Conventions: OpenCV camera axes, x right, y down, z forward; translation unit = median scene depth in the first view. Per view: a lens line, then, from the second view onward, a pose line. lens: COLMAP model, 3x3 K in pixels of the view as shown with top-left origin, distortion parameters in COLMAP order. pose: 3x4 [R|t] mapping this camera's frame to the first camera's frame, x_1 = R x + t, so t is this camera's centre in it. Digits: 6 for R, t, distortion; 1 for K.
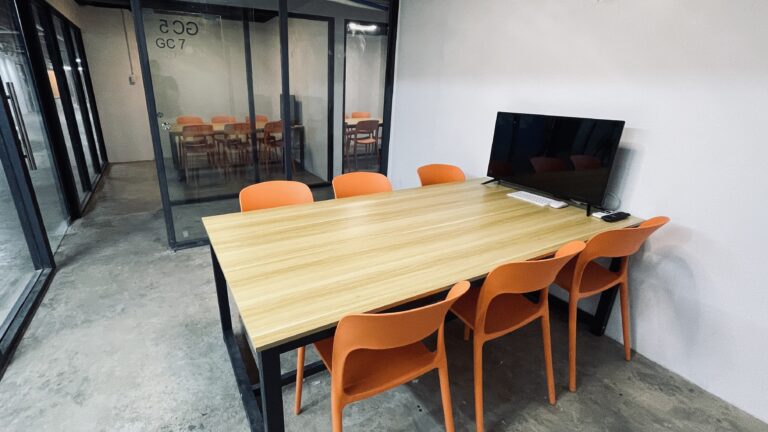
lens RADIAL K [[345.6, 0, 337.4], [0, 345.6, 207.9], [0, 0, 1]] dist [-0.003155, 0.000594]
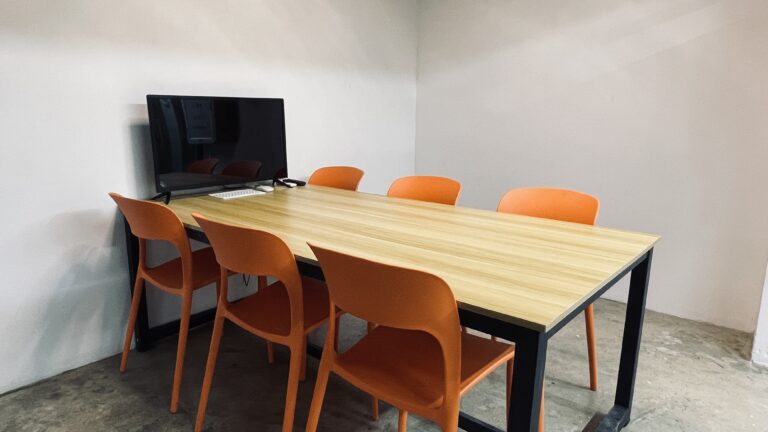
lens RADIAL K [[487.6, 0, 379.9], [0, 487.6, 217.6], [0, 0, 1]] dist [-0.003842, 0.002367]
pose [[-0.365185, -0.205187, 0.908041, -0.763812], [0.296770, 0.898858, 0.322463, -0.300461], [-0.882365, 0.387238, -0.267356, 1.207647]]
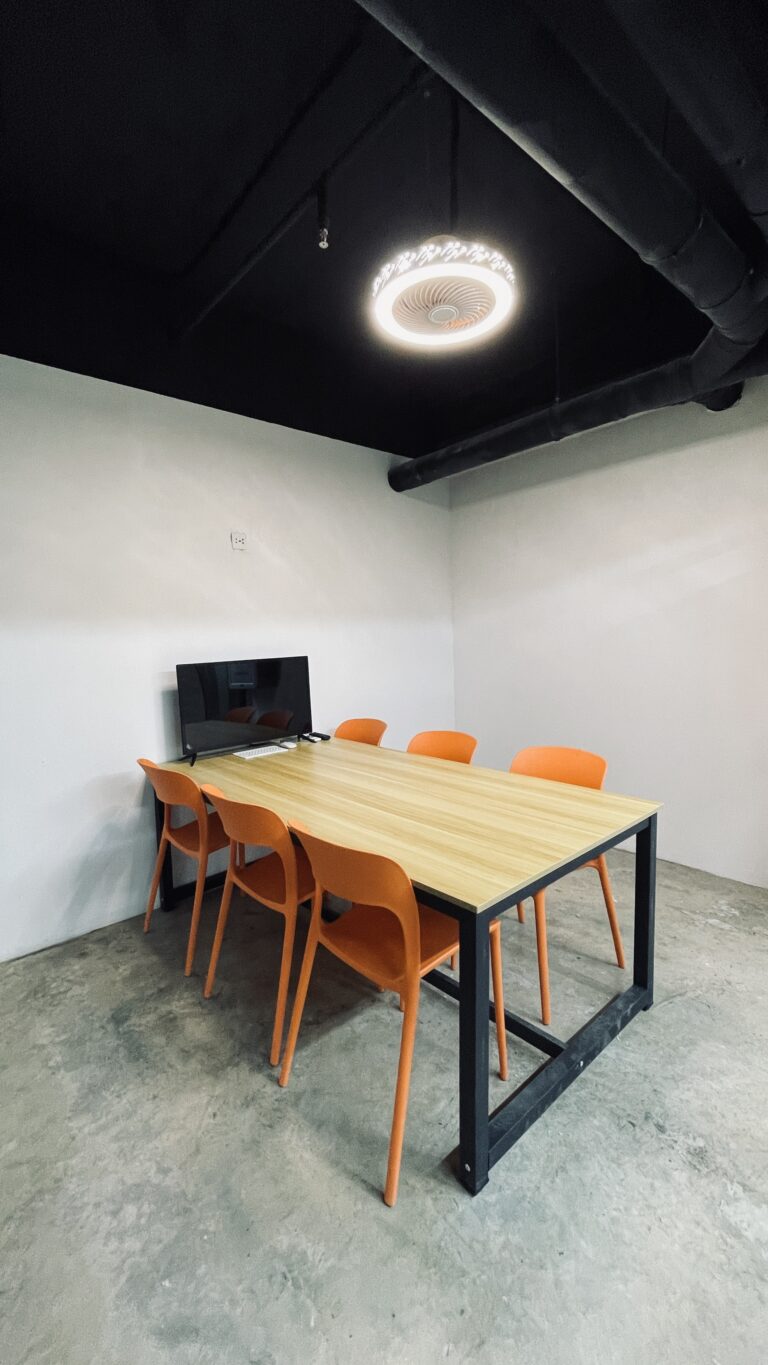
lens RADIAL K [[553.3, 0, 384.6], [0, 553.3, 679.2], [0, 0, 1]] dist [-0.002589, 0.001599]
pose [[-0.249819, -0.084499, 0.964599, -0.968057], [0.347076, 0.922176, 0.170671, -0.378716], [-0.903952, 0.377426, -0.201049, 1.085426]]
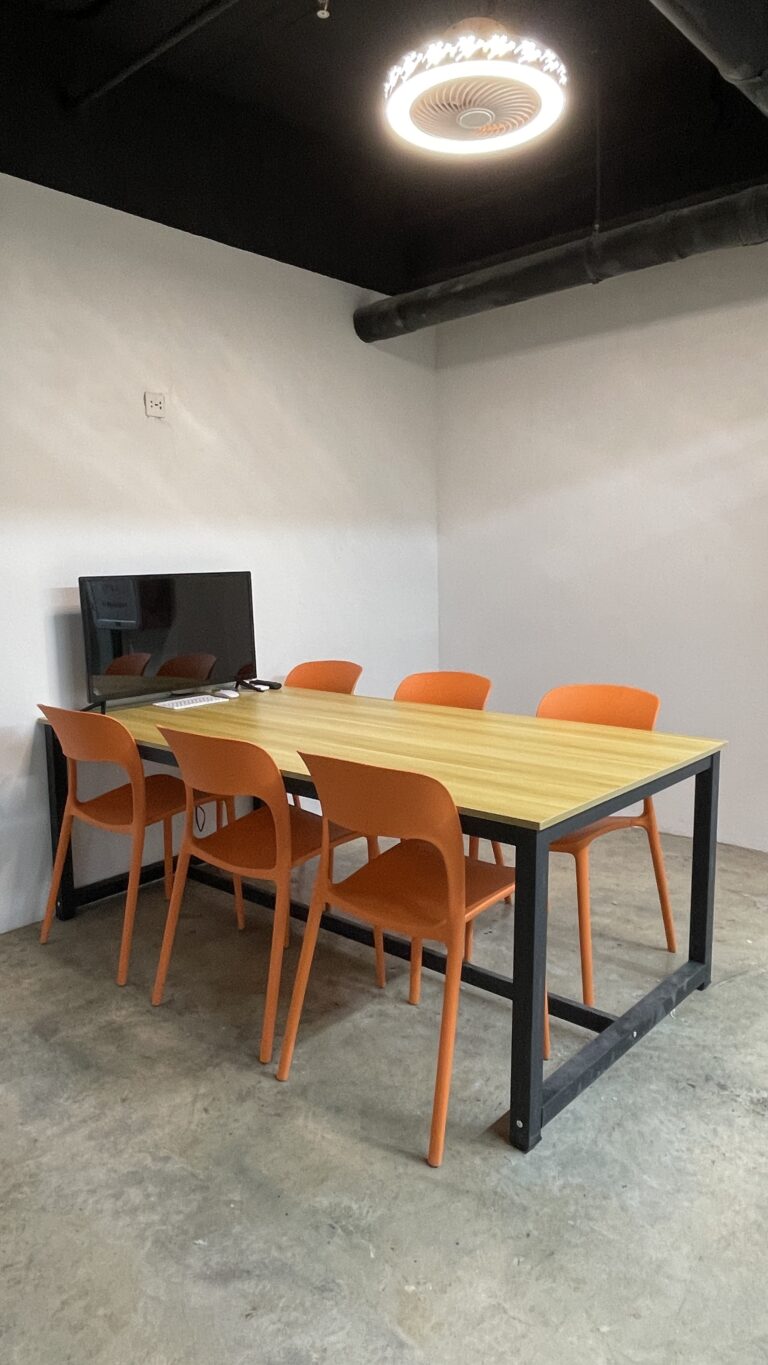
lens RADIAL K [[866.7, 0, 385.4], [0, 866.7, 677.0], [0, 0, 1]] dist [-0.003842, 0.002367]
pose [[-0.356793, -0.129073, 0.925224, -1.165390], [0.321539, 0.912926, 0.251353, -0.408451], [-0.877104, 0.387177, -0.284224, 1.307259]]
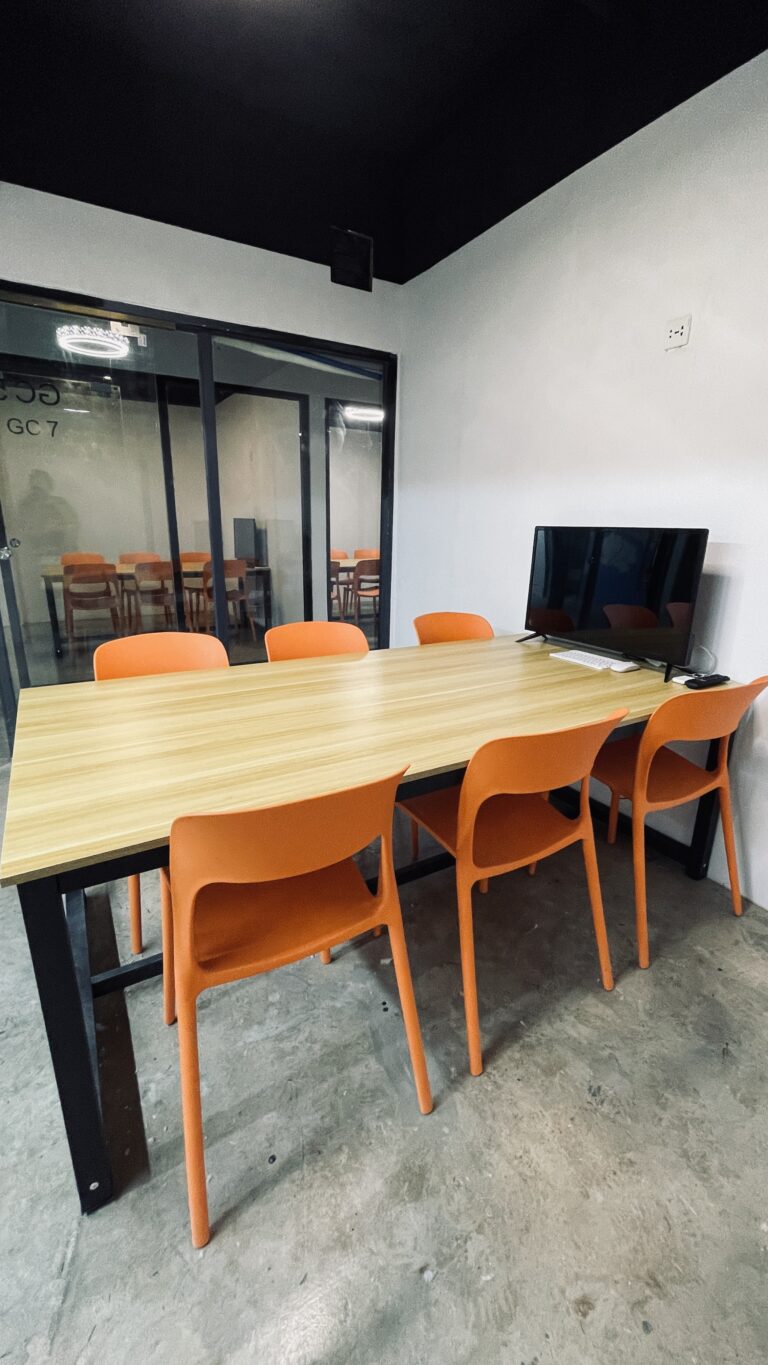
lens RADIAL K [[553.3, 0, 387.8], [0, 553.3, 679.4], [0, 0, 1]] dist [-0.002589, 0.001599]
pose [[0.998428, -0.010731, 0.055006, 0.170521], [0.014034, 0.998098, -0.060035, 0.073118], [-0.054257, 0.060712, 0.996680, 0.028654]]
